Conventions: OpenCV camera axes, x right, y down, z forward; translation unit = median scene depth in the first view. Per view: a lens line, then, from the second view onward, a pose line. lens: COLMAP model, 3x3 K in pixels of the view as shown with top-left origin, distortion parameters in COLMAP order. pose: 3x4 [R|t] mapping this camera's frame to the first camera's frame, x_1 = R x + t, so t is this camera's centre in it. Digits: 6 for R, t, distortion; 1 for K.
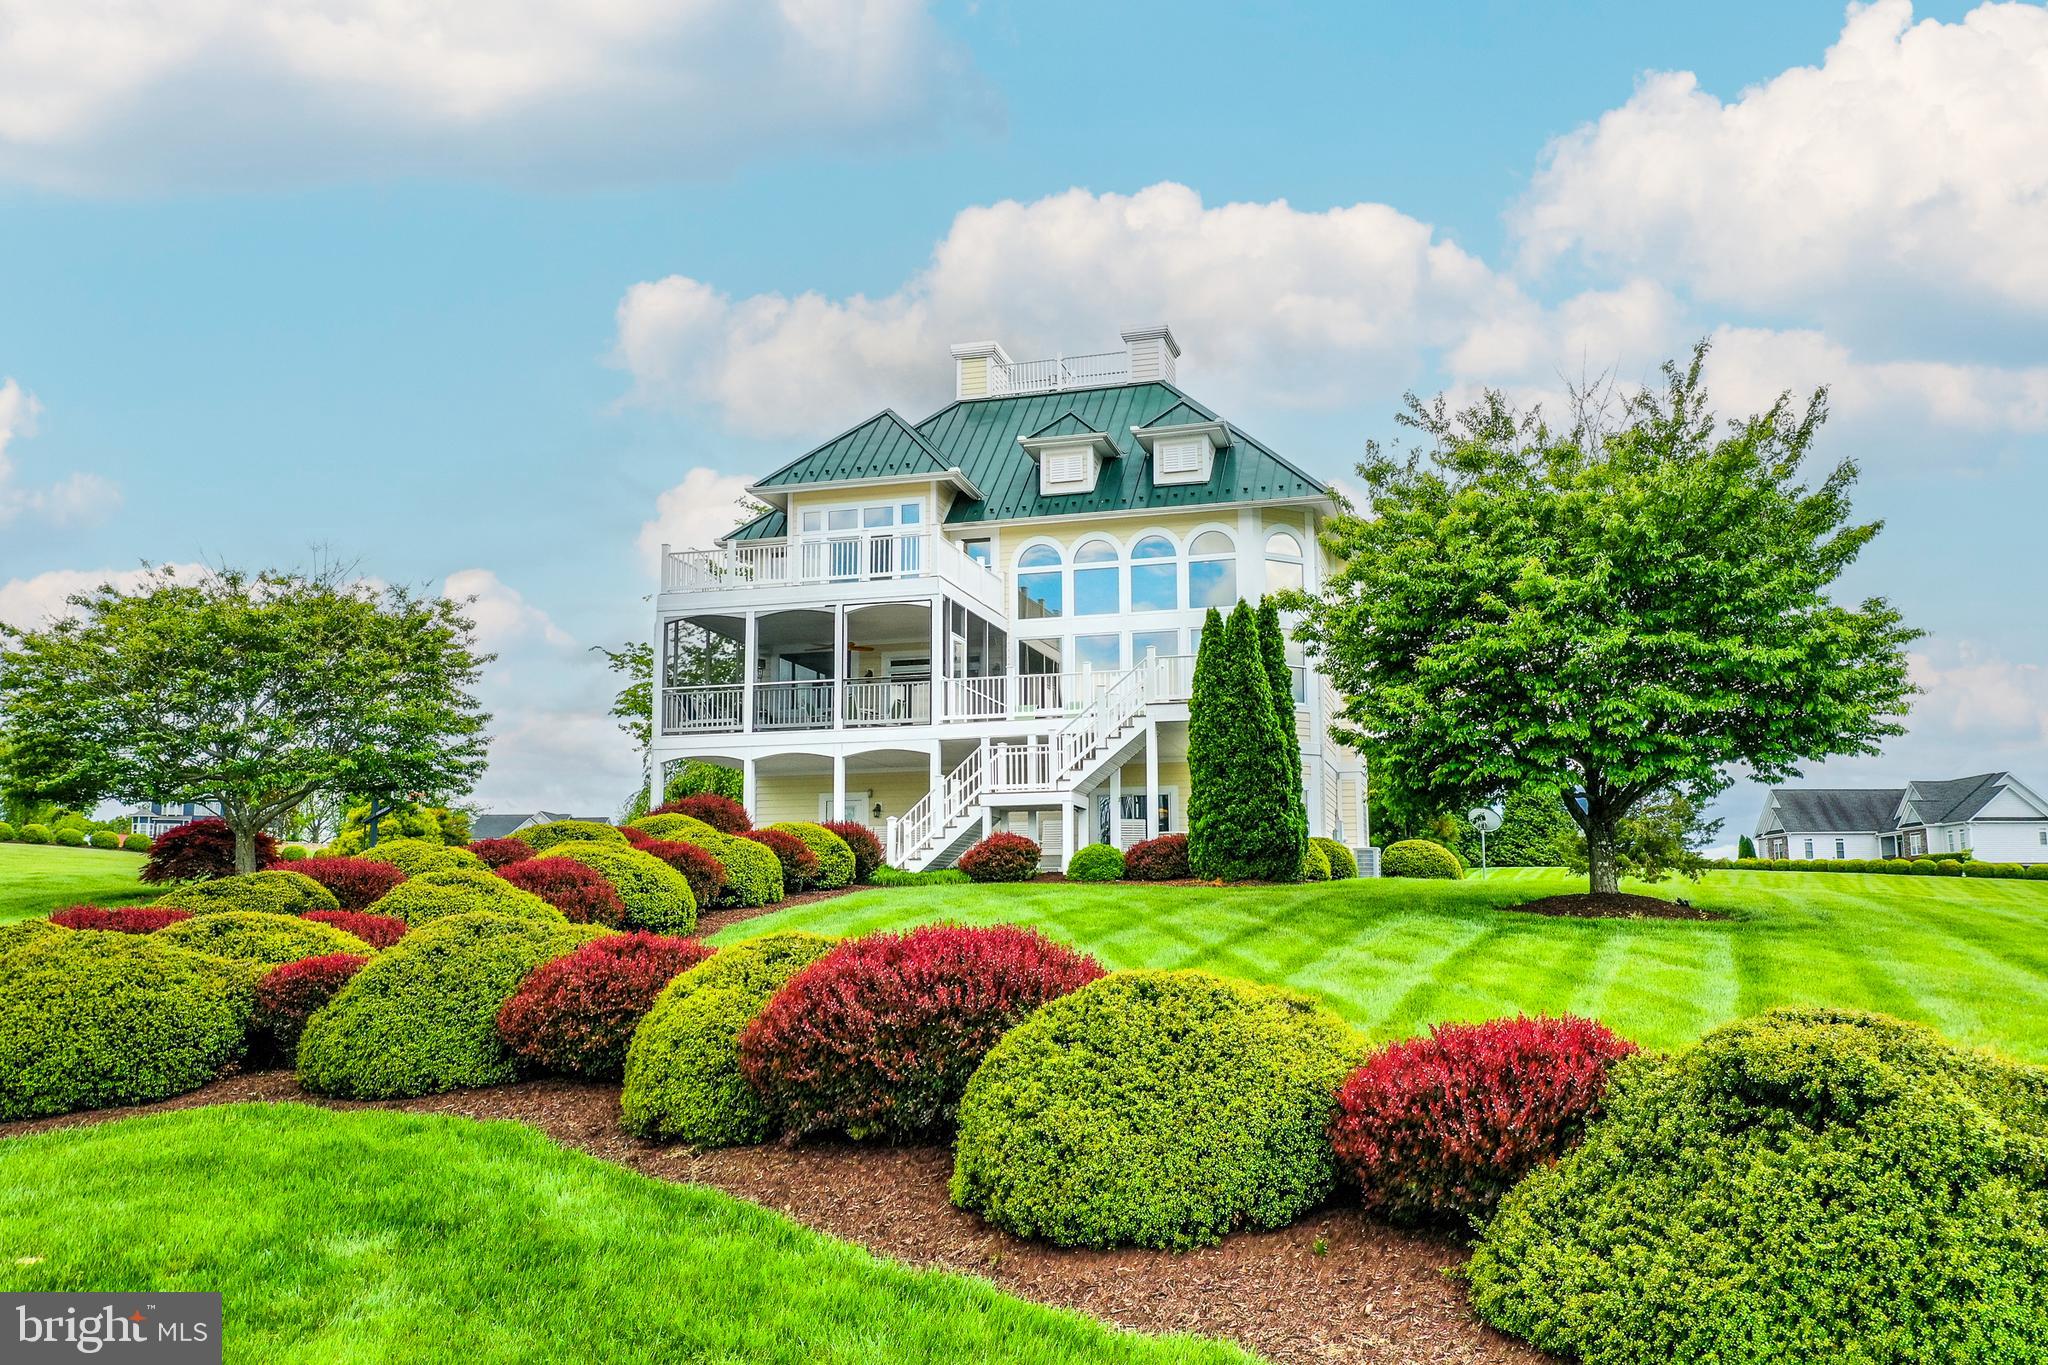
lens RADIAL K [[1662.7, 0, 1032.7], [0, 1662.7, 686.1], [0, 0, 1]] dist [0.002942, 0.003653]
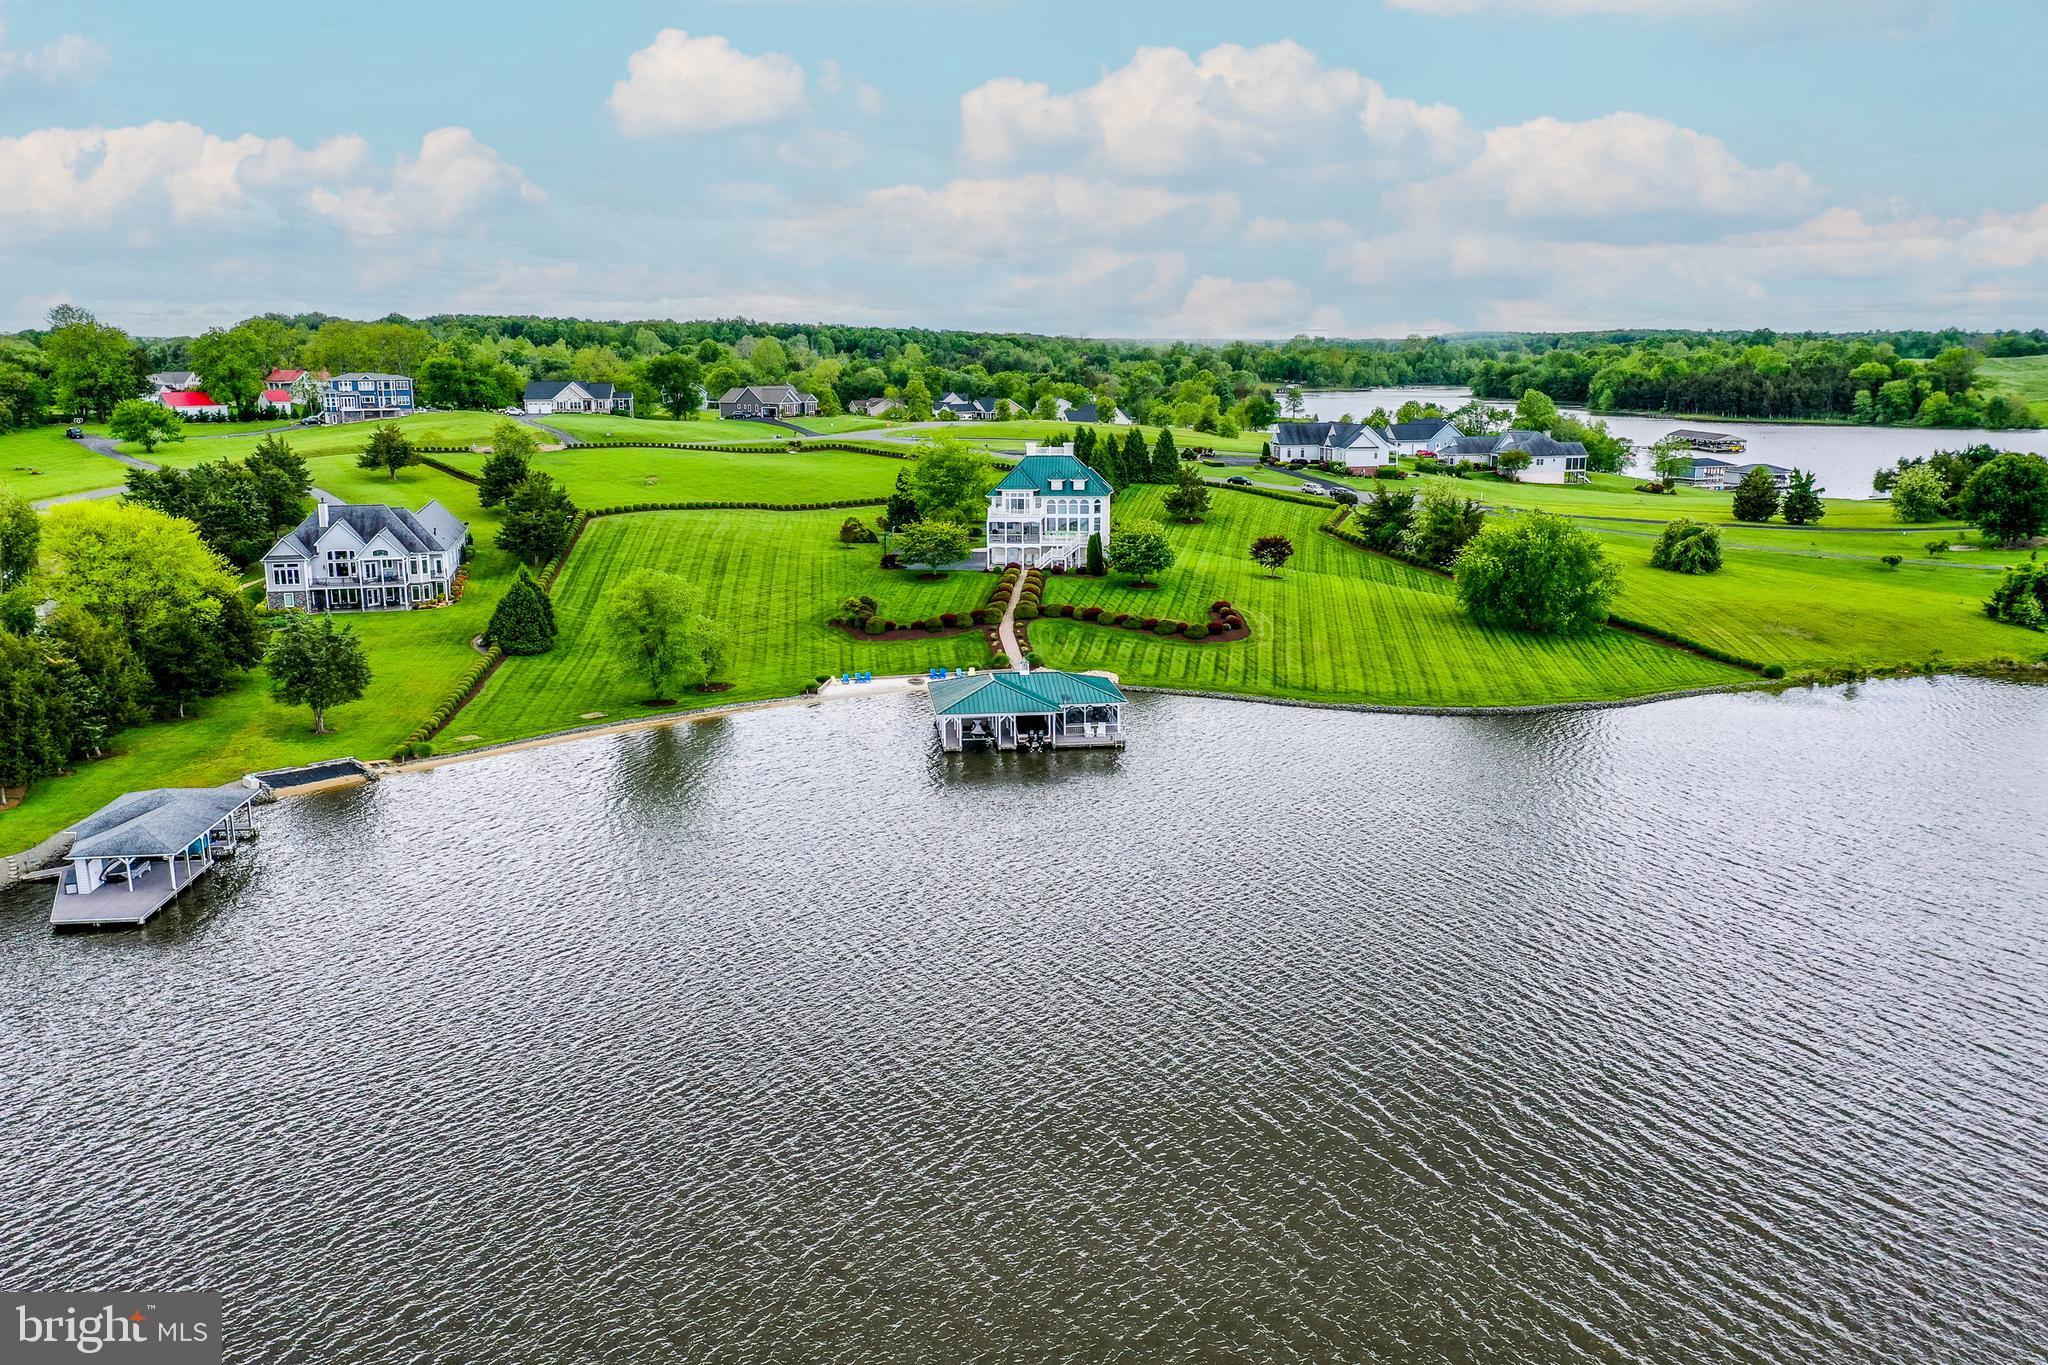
lens RADIAL K [[1624.4, 0, 1032.4], [0, 1624.4, 707.3], [0, 0, 1]] dist [0.003509, 0.003734]
pose [[0.984442, -0.036090, 0.171965, -1.115463], [-0.028393, 0.933145, 0.358378, -1.522311], [-0.173402, -0.357684, 0.917602, -4.559448]]
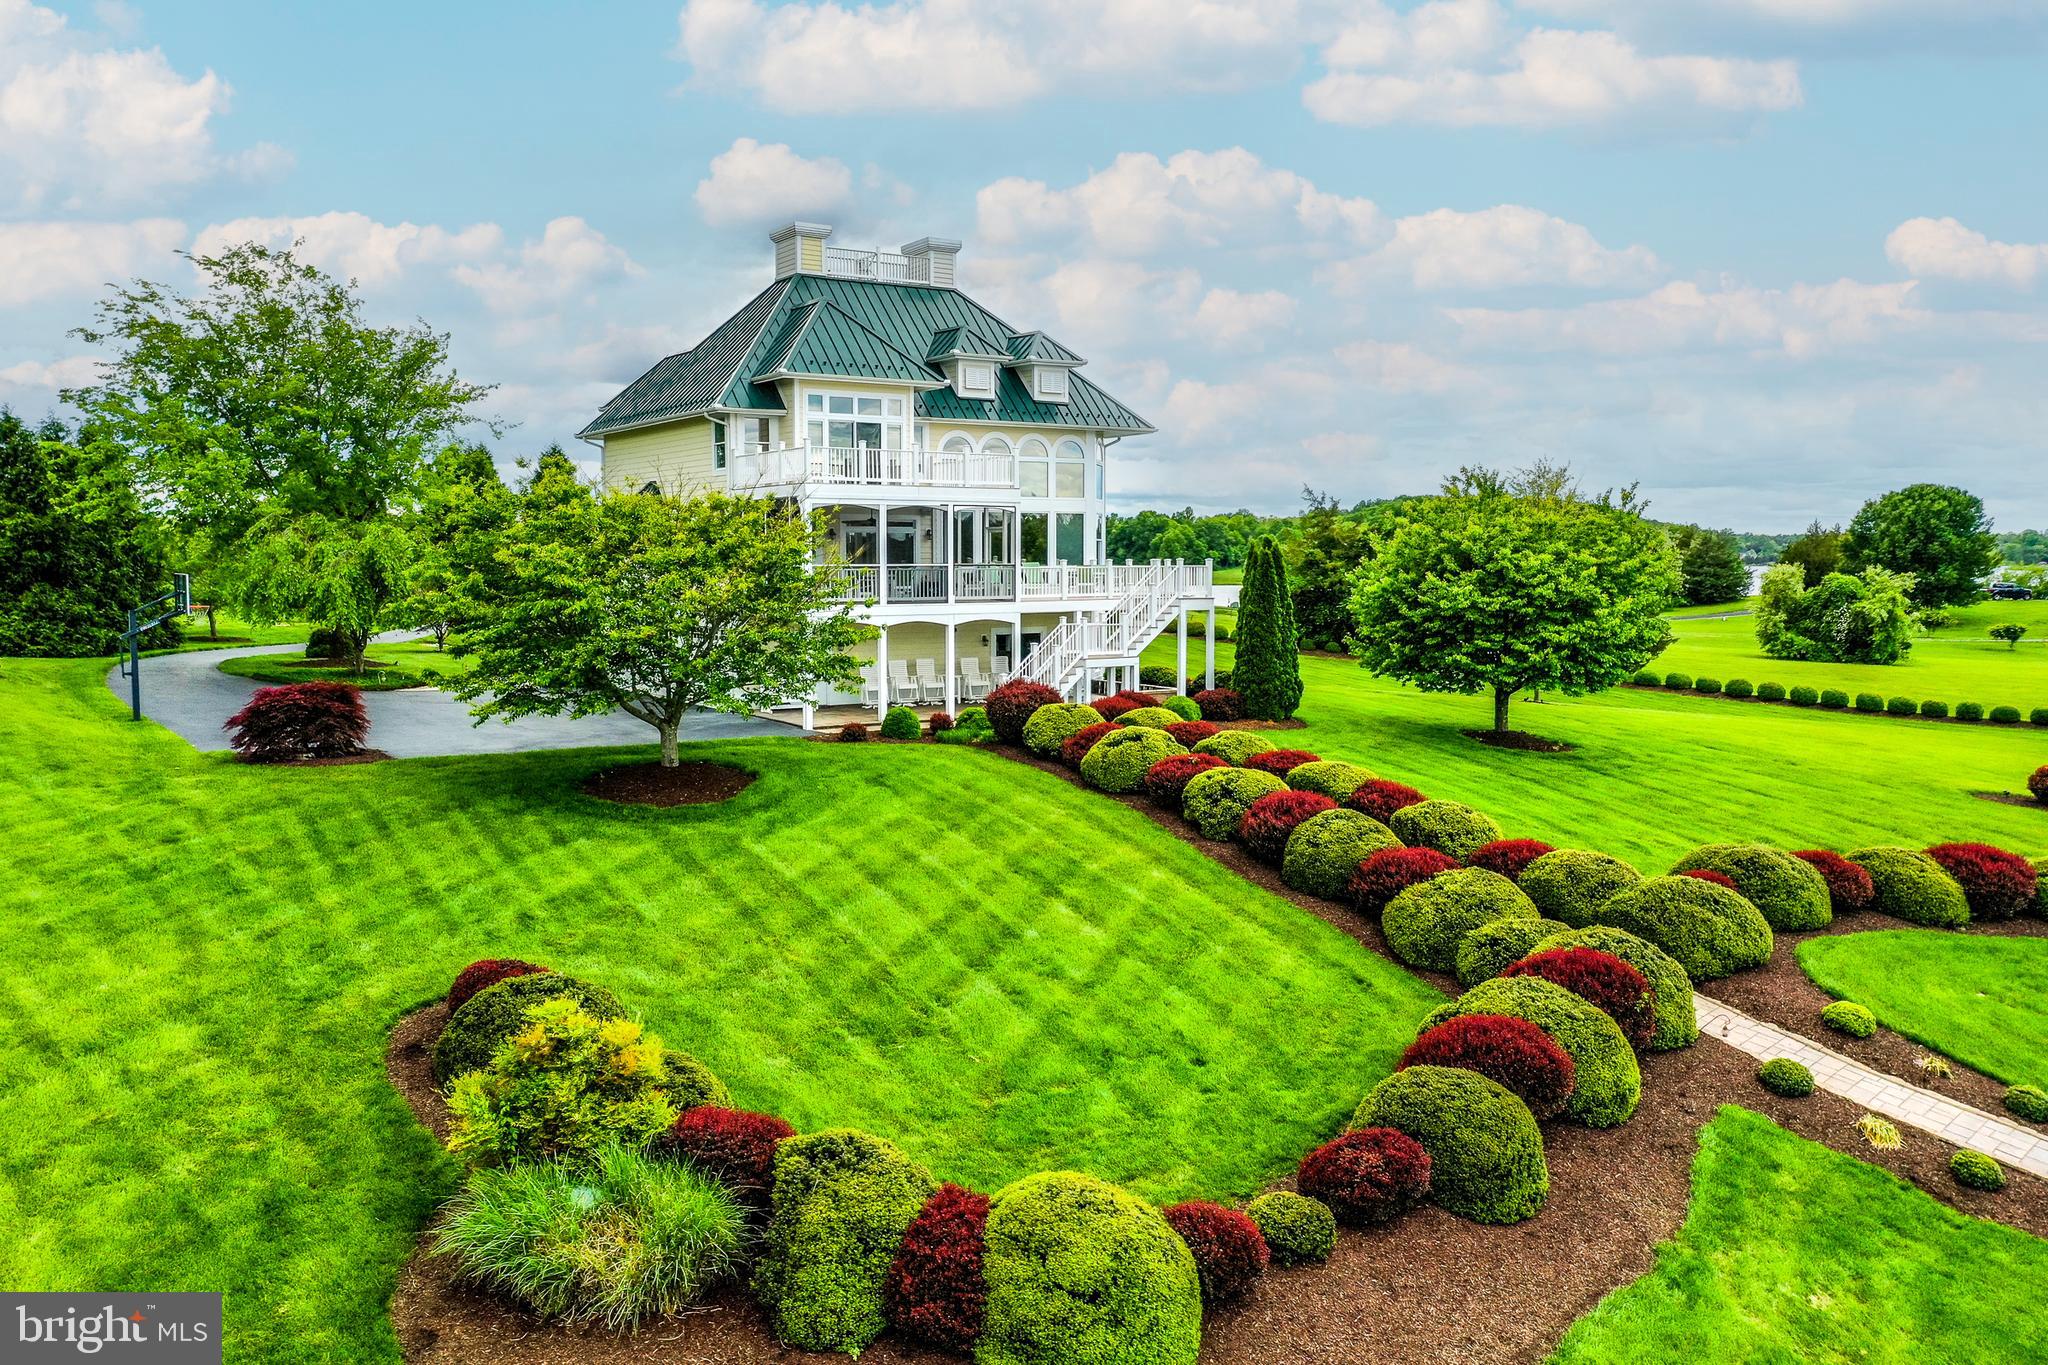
lens RADIAL K [[1699.5, 0, 971.1], [0, 1699.5, 616.7], [0, 0, 1]] dist [0.004655, 0.003804]
pose [[0.691342, -0.016734, 0.722334, -1.097328], [-0.116896, 0.983971, 0.134675, -0.147759], [-0.713009, -0.177544, 0.678304, 0.091544]]
